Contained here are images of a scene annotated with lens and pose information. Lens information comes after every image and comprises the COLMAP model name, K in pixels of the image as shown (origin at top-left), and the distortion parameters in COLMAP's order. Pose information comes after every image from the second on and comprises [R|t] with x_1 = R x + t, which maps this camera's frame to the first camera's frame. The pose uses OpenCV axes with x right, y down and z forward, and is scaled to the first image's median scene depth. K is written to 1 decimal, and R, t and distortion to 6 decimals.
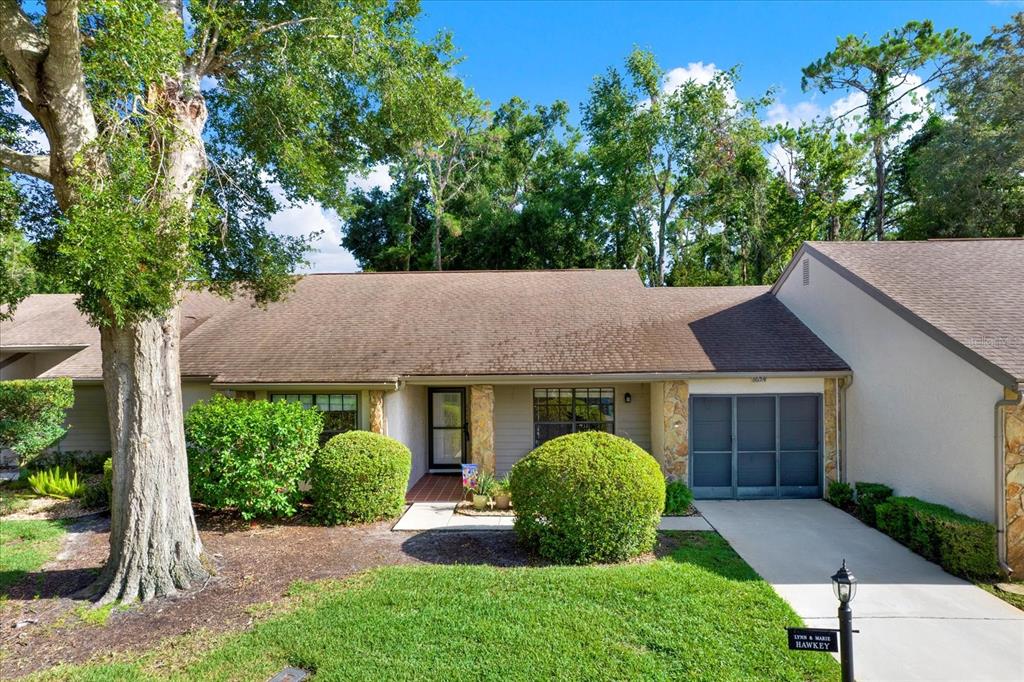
lens RADIAL K [[680.1, 0, 512.0], [0, 680.1, 341.0], [0, 0, 1]] dist [-0.008716, 0.001798]
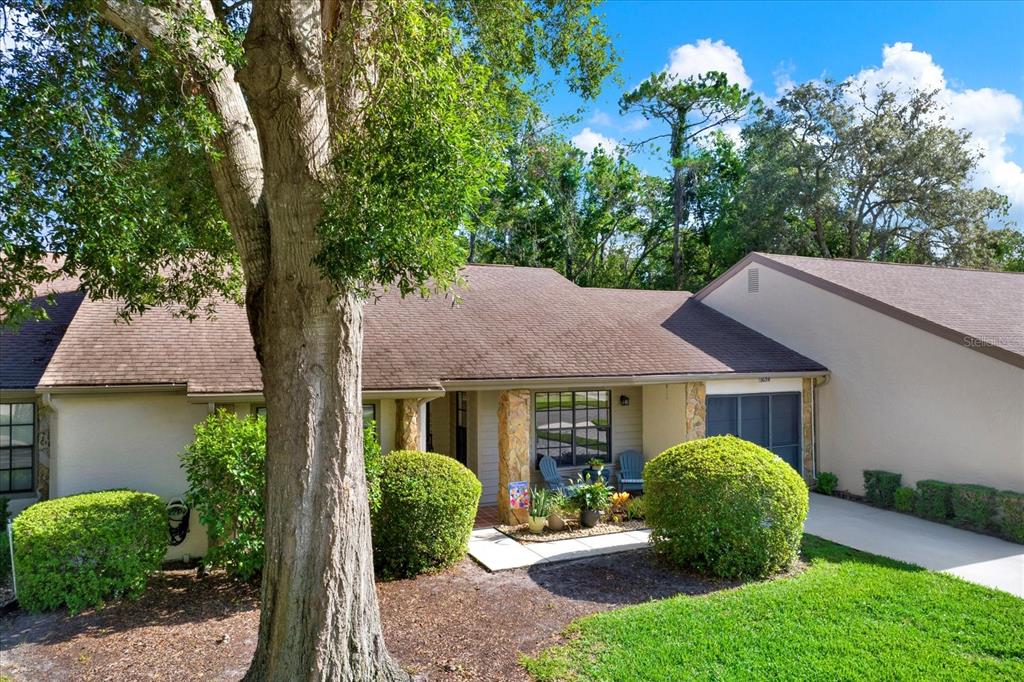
lens RADIAL K [[680.1, 0, 512.0], [0, 680.1, 341.0], [0, 0, 1]] dist [-0.008716, 0.001798]
pose [[0.887257, 0.015386, 0.461019, -0.474438], [-0.014117, 0.999881, -0.006201, 0.008715], [-0.461059, -0.001006, 0.887369, 0.245328]]
